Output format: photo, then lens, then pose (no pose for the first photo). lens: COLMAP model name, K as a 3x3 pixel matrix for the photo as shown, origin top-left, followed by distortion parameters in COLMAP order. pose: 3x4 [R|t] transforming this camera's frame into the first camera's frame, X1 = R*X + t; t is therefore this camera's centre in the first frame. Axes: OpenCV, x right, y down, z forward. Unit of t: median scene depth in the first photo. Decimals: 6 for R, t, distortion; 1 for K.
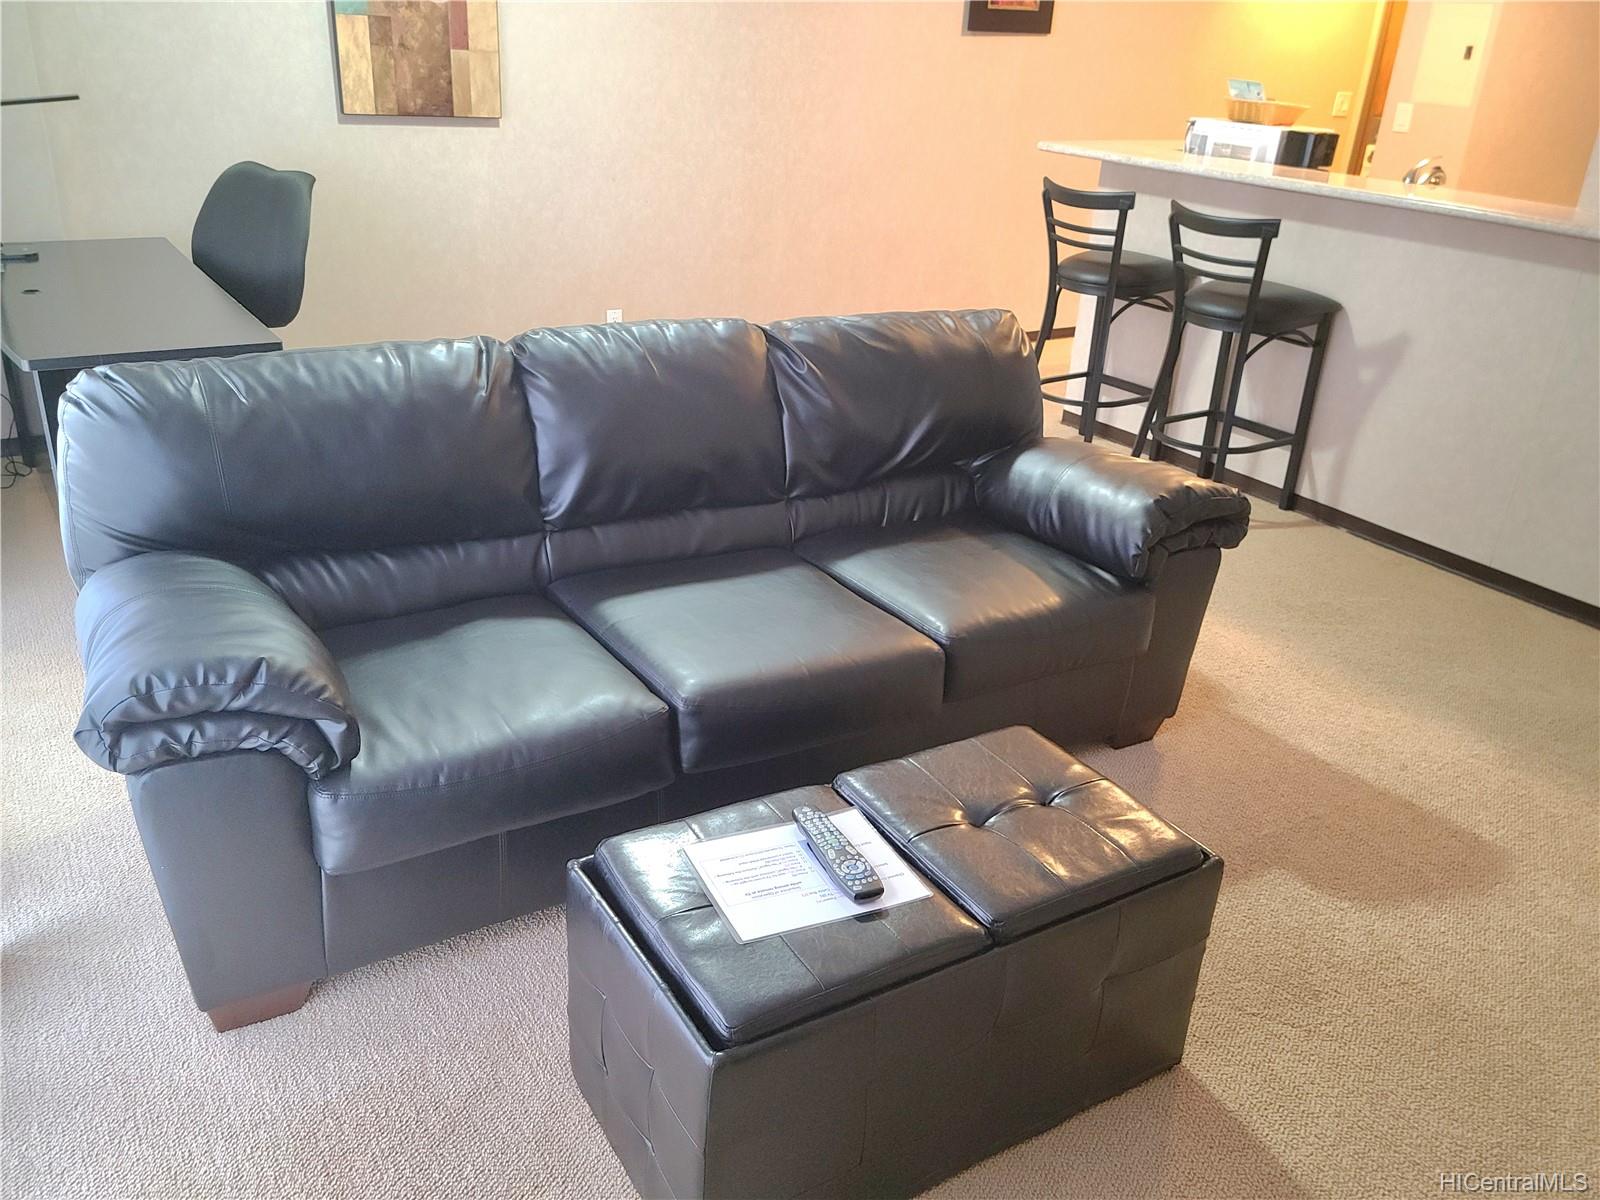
lens RADIAL K [[1271.4, 0, 787.8], [0, 1271.4, 604.9], [0, 0, 1]] dist [0.115338, -0.131601]
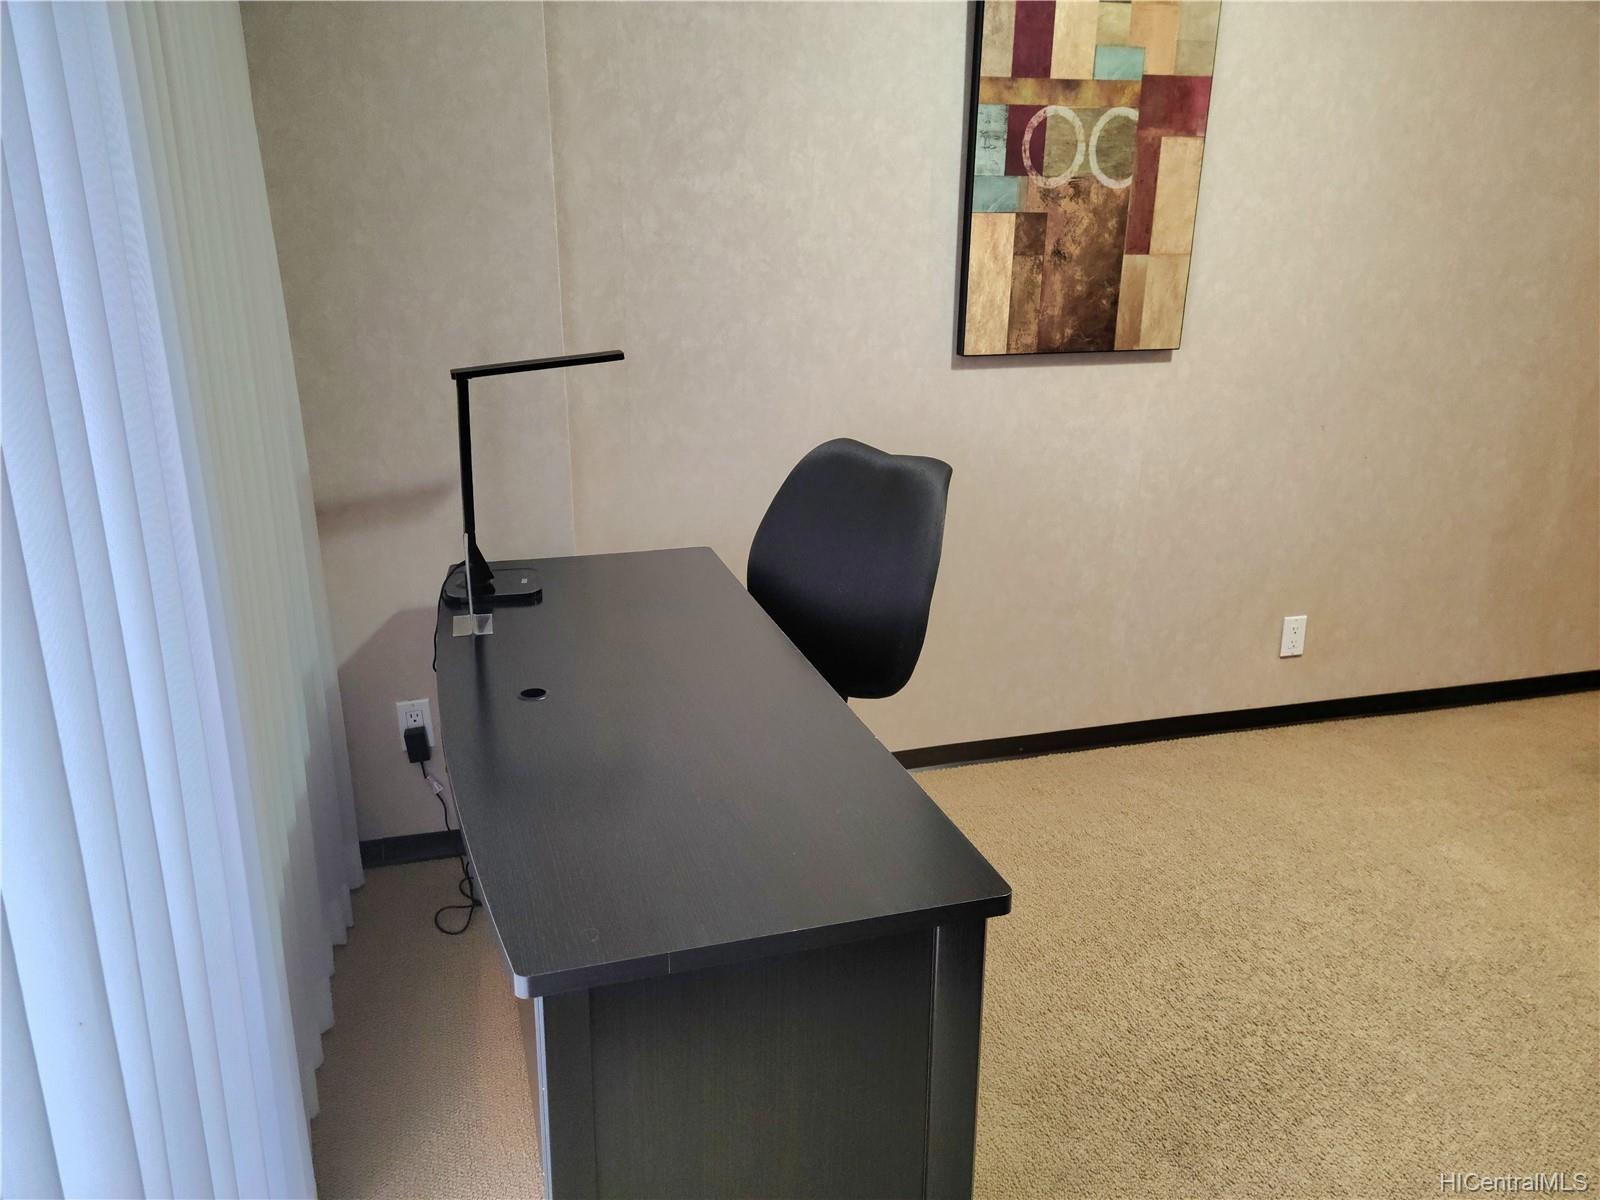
lens RADIAL K [[1271.4, 0, 809.0], [0, 1271.4, 596.9], [0, 0, 1]] dist [0.115338, -0.131601]
pose [[0.968476, 0.036409, -0.246432, -0.384786], [-0.065528, 0.991656, -0.111012, -0.270251], [0.240334, 0.123661, 0.962781, 0.553710]]
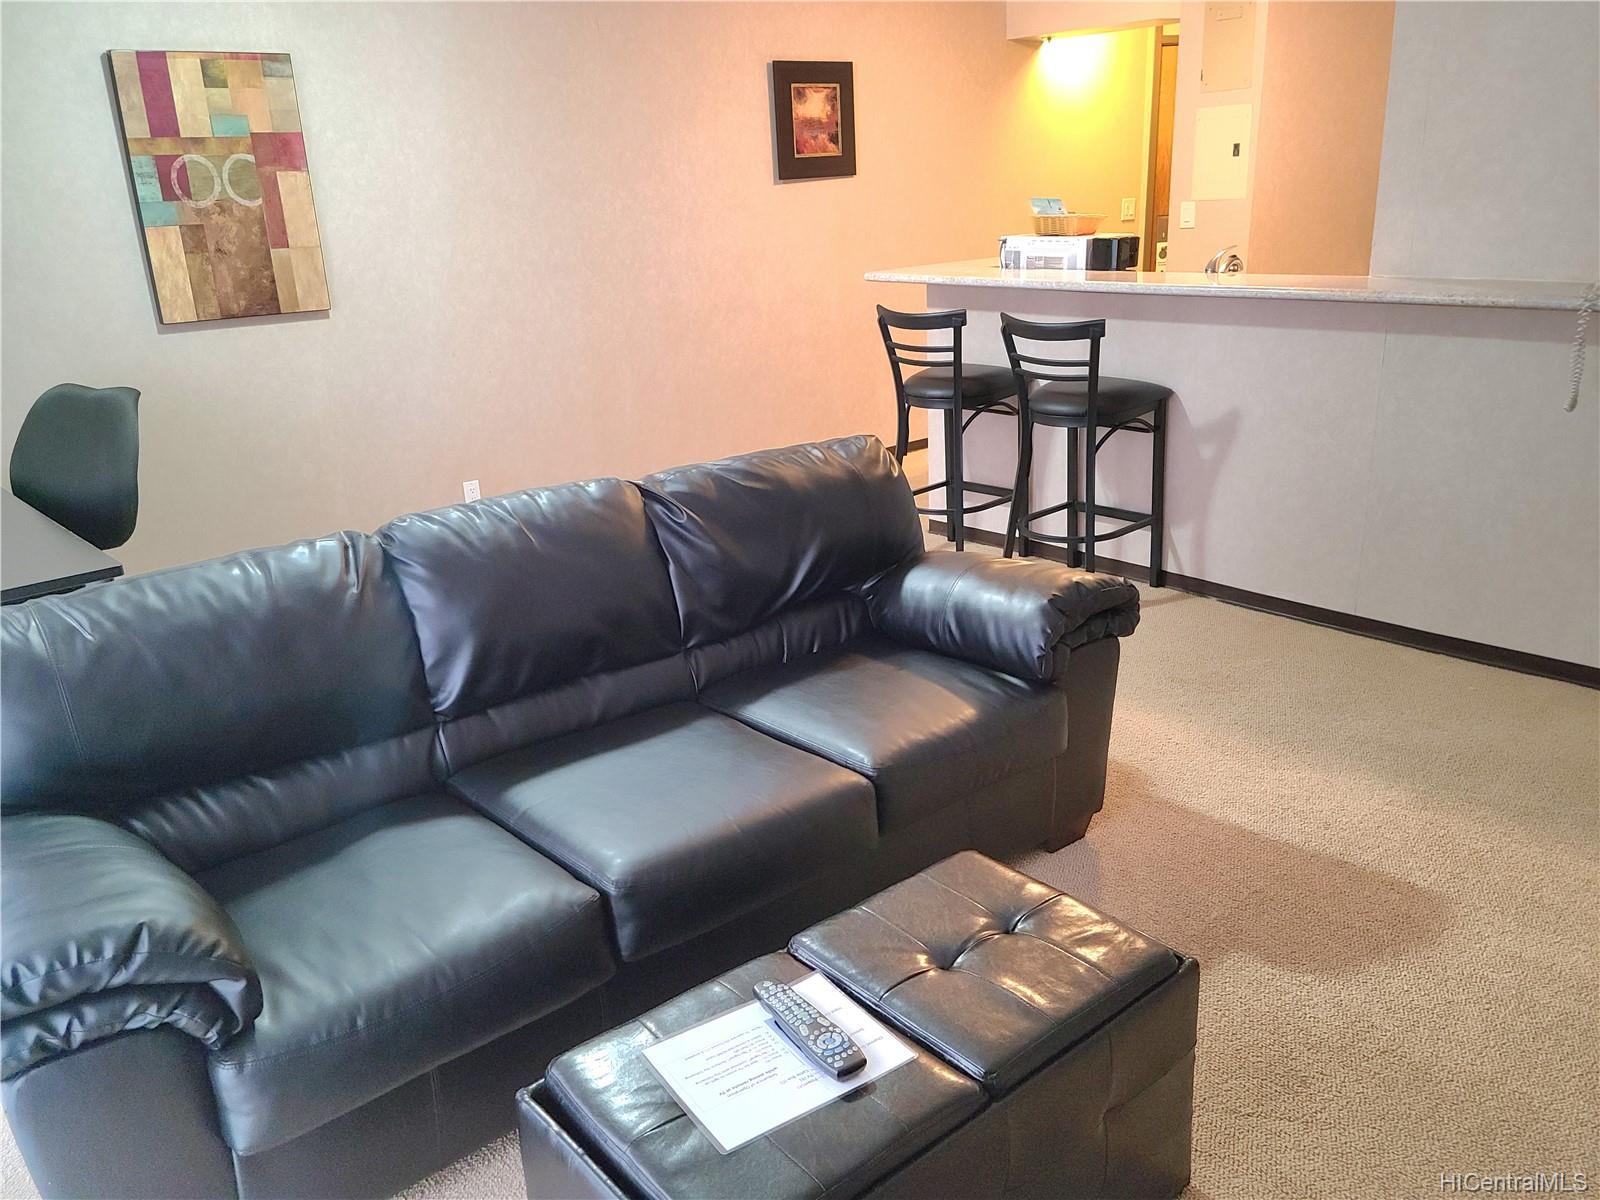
lens RADIAL K [[1271.4, 0, 802.6], [0, 1271.4, 588.4], [0, 0, 1]] dist [0.115338, -0.131601]
pose [[0.983300, -0.140492, 0.115687, -0.017760], [0.152699, 0.982739, -0.104439, -0.013781], [-0.099017, 0.120360, 0.987780, 0.022942]]
